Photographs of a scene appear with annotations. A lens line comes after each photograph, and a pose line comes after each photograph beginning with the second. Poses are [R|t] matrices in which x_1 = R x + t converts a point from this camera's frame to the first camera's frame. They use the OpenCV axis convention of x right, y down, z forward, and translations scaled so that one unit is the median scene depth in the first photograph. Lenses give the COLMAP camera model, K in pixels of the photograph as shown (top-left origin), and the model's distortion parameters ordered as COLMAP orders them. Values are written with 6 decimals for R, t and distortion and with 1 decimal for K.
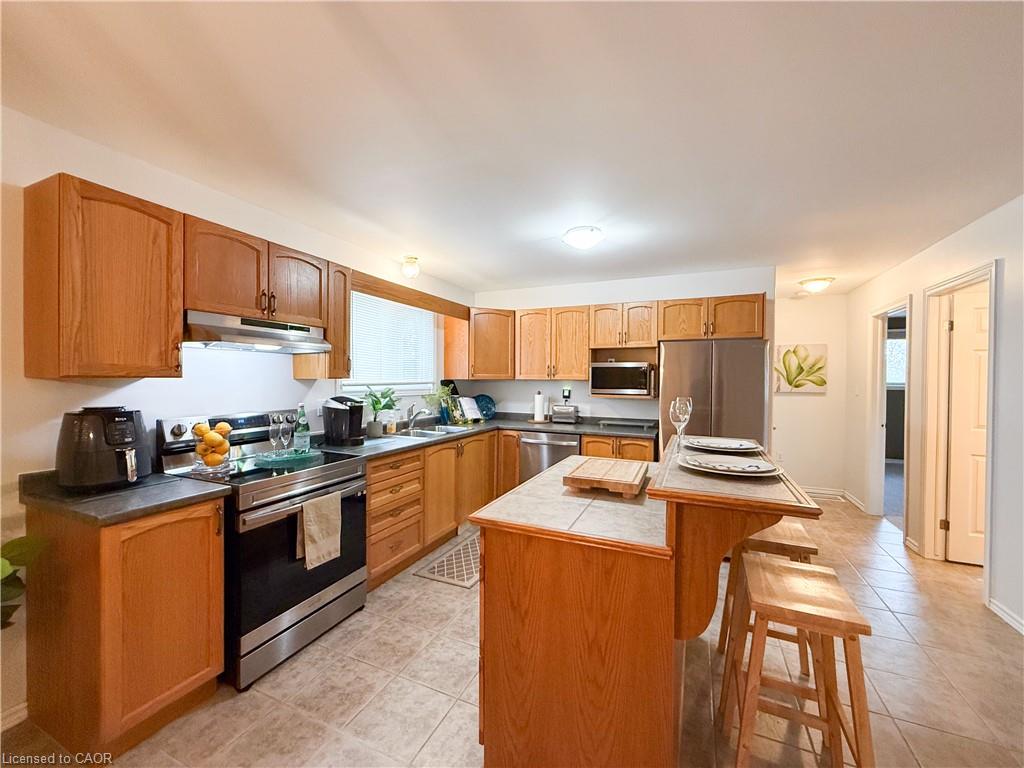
lens RADIAL K [[408.9, 0, 514.2], [0, 408.9, 382.2], [0, 0, 1]] dist [0.001309, -0.000487]
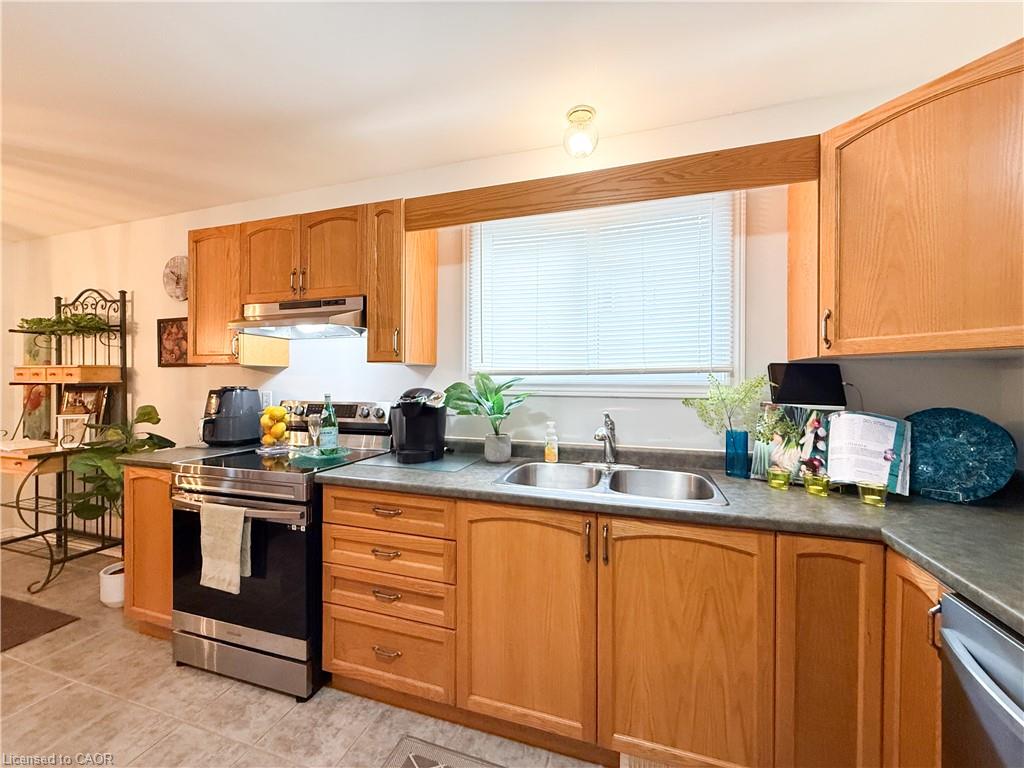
lens RADIAL K [[408.9, 0, 510.0], [0, 408.9, 382.9], [0, 0, 1]] dist [0.001309, -0.000487]
pose [[0.097794, -0.002463, -0.995204, 0.272055], [-0.010701, 0.999937, -0.003526, 0.024574], [0.995149, 0.010994, 0.097761, 1.040836]]
